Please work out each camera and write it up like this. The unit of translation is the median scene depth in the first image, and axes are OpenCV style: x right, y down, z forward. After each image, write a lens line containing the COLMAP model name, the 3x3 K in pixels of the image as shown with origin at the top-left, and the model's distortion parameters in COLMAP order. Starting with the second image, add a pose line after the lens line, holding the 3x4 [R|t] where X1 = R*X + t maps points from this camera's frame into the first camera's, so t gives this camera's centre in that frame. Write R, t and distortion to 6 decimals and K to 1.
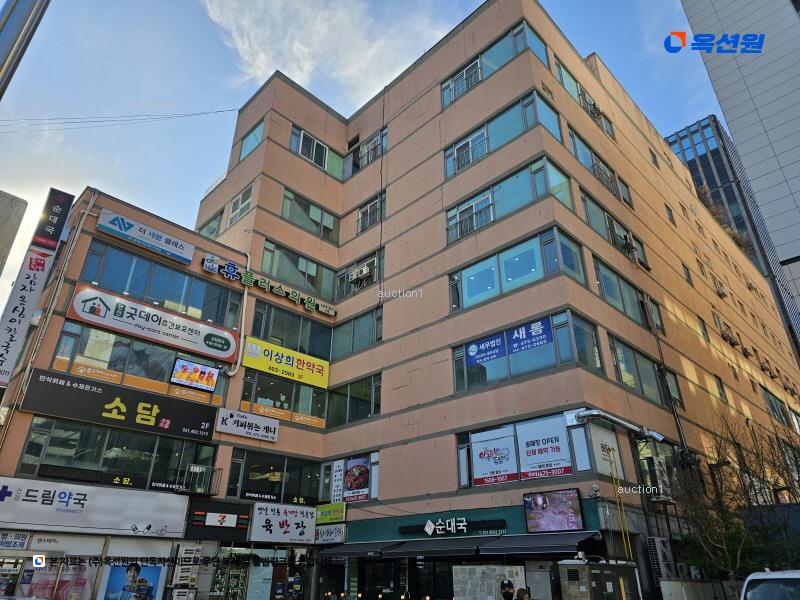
lens RADIAL K [[533.4, 0, 401.0], [0, 533.4, 288.2], [0, 0, 1]] dist [0.076688, -0.069030]
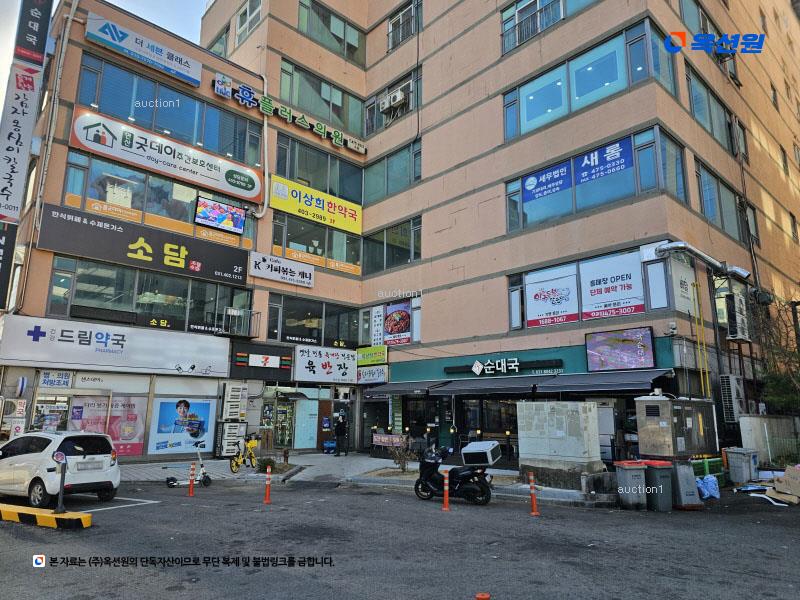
lens RADIAL K [[537.1, 0, 400.0], [0, 537.1, 300.0], [0, 0, 1]] dist [0.103487, -0.109991]
pose [[0.999380, -0.006148, -0.034673, -0.049100], [0.015498, 0.960940, 0.276324, 0.050878], [0.031619, -0.276690, 0.960439, 0.088915]]
